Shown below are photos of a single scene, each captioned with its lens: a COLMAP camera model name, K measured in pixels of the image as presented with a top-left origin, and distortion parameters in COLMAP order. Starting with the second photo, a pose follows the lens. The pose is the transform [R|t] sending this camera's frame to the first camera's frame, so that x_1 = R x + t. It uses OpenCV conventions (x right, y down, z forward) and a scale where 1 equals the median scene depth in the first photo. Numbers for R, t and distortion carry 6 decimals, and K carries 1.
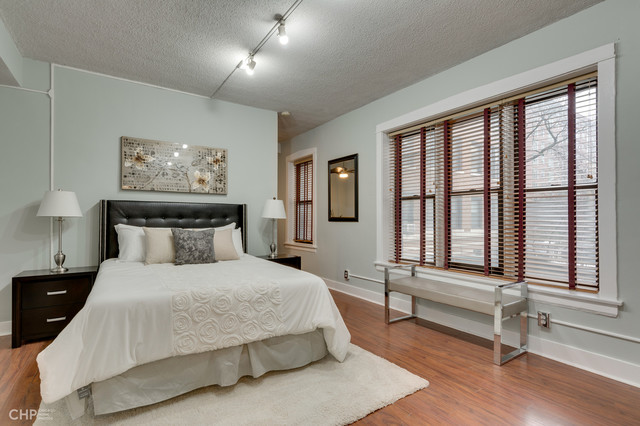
lens RADIAL K [[311.1, 0, 320.0], [0, 311.1, 213.0], [0, 0, 1]] dist [0.000941, 0.000912]
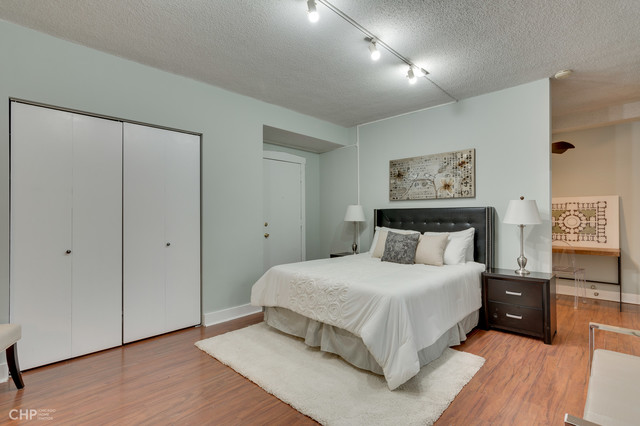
lens RADIAL K [[311.1, 0, 320.0], [0, 311.1, 213.0], [0, 0, 1]] dist [0.000941, 0.000912]
pose [[0.221456, -0.014212, -0.975067, 0.573216], [0.023455, 0.999682, -0.009244, -0.015852], [0.974888, -0.020823, 0.221719, 0.389278]]
